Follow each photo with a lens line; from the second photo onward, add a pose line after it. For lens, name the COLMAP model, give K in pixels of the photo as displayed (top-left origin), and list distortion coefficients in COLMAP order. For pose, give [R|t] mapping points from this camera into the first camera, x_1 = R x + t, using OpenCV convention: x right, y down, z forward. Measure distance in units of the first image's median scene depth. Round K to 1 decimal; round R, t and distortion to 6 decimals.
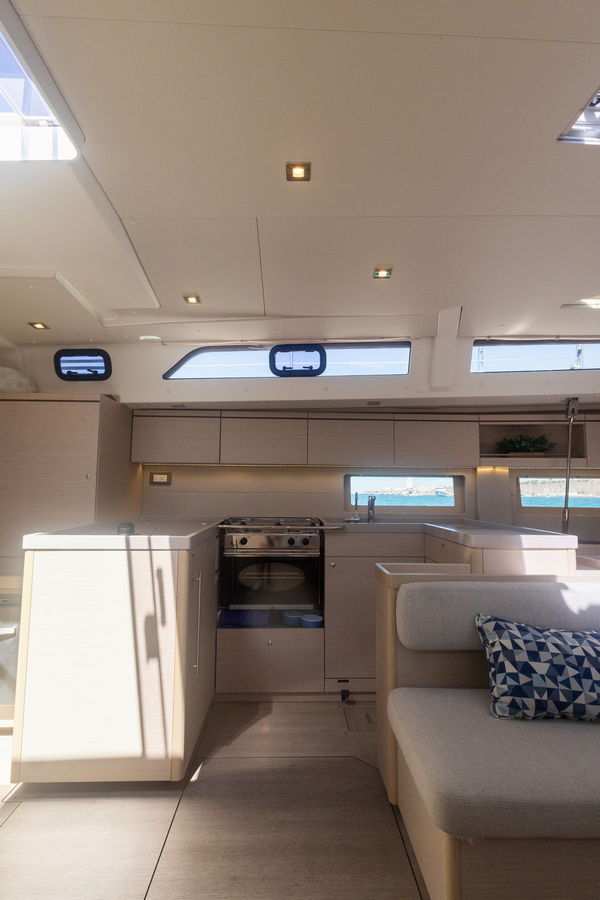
lens RADIAL K [[449.8, 0, 300.0], [0, 449.8, 450.0], [0, 0, 1]] dist [0.021284, -0.000177]
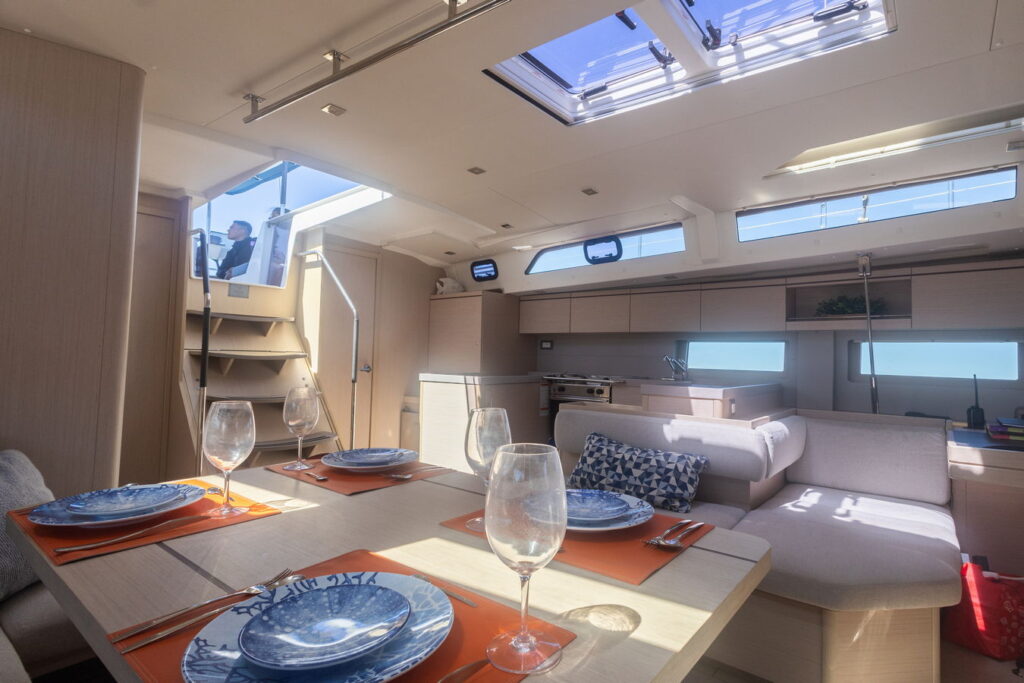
lens RADIAL K [[460.7, 0, 512.0], [0, 460.7, 341.5], [0, 0, 1]] dist [0.014342, 0.000108]
pose [[0.774471, -0.007378, -0.632566, 0.613431], [0.037510, 0.998708, 0.034276, 0.003001], [0.631496, -0.050274, 0.773747, -0.172904]]
